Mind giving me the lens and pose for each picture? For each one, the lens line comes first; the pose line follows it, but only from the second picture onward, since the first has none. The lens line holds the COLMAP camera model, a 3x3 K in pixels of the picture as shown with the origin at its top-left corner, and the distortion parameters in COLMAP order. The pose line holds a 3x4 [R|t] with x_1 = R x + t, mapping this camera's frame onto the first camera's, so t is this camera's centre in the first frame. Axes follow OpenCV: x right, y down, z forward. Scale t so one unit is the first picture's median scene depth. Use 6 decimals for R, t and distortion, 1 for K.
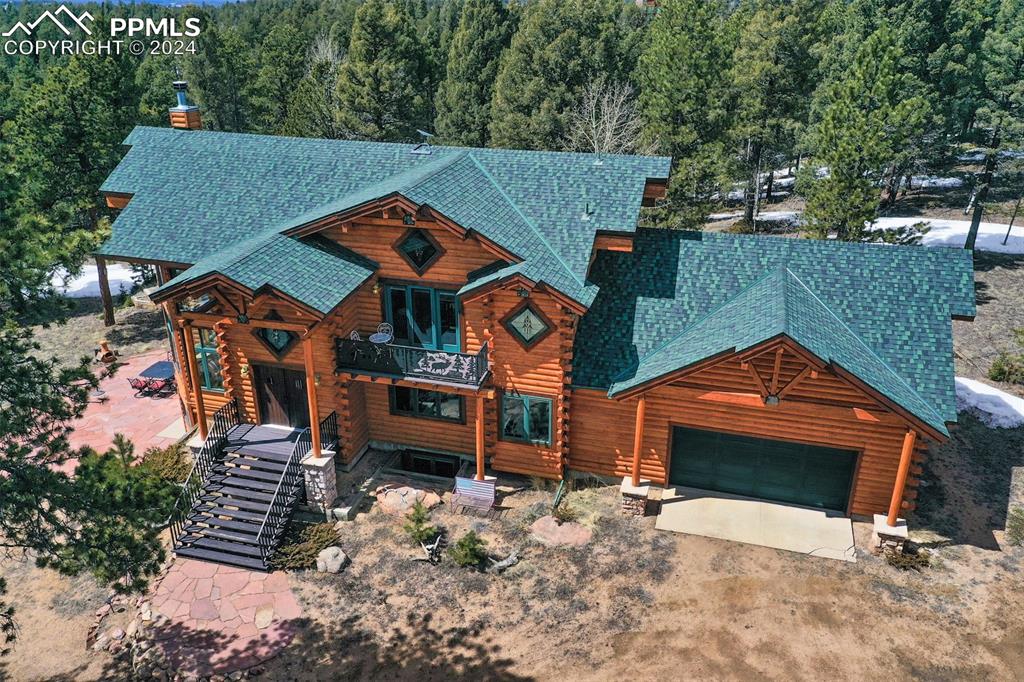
lens RADIAL K [[903.1, 0, 512.0], [0, 903.1, 341.0], [0, 0, 1]] dist [0.043984, -0.008802]
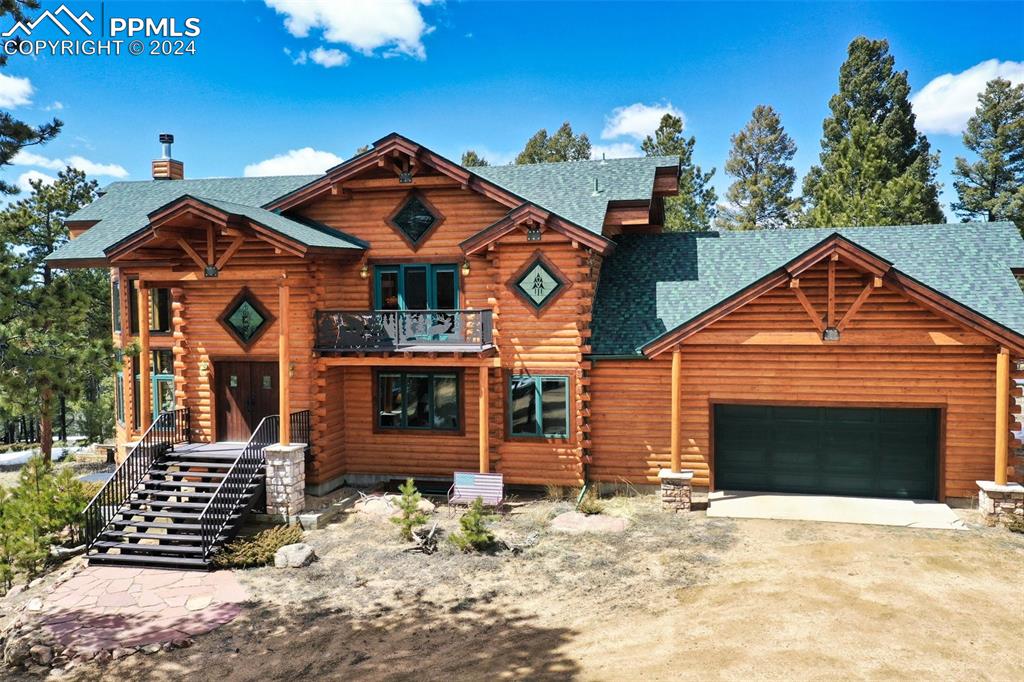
lens RADIAL K [[903.1, 0, 512.0], [0, 903.1, 341.0], [0, 0, 1]] dist [0.043984, -0.008802]
pose [[0.999227, -0.007592, 0.038580, -0.042132], [0.022039, 0.920709, -0.389628, 0.369794], [-0.032562, 0.390177, 0.920164, 0.212465]]
